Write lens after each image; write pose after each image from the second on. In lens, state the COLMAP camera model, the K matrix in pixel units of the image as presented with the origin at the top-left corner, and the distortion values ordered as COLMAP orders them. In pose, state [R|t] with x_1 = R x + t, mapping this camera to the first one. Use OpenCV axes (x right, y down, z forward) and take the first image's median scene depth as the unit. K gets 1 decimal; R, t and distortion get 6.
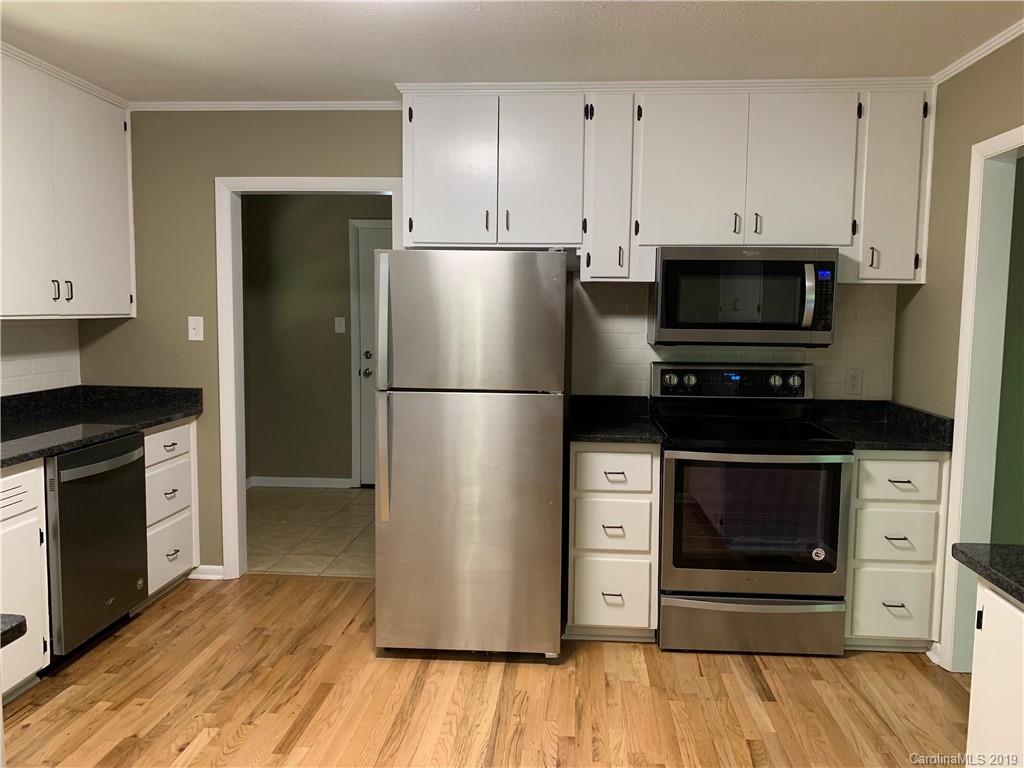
lens RADIAL K [[784.8, 0, 513.9], [0, 784.8, 379.7], [0, 0, 1]] dist [0.057396, -0.079957]
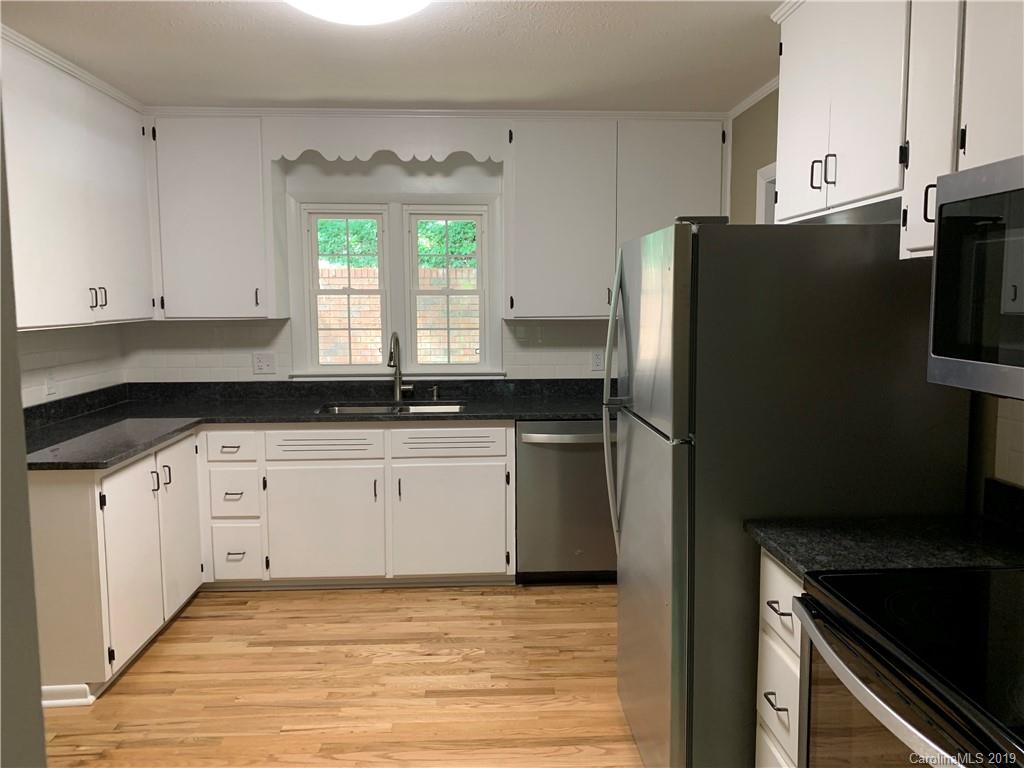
lens RADIAL K [[784.8, 0, 513.5], [0, 784.8, 384.3], [0, 0, 1]] dist [0.057396, -0.079957]
pose [[0.150730, 0.101209, -0.983381, 0.700759], [-0.098637, 0.991321, 0.086908, -0.073419], [0.983642, 0.083898, 0.159404, 0.789059]]
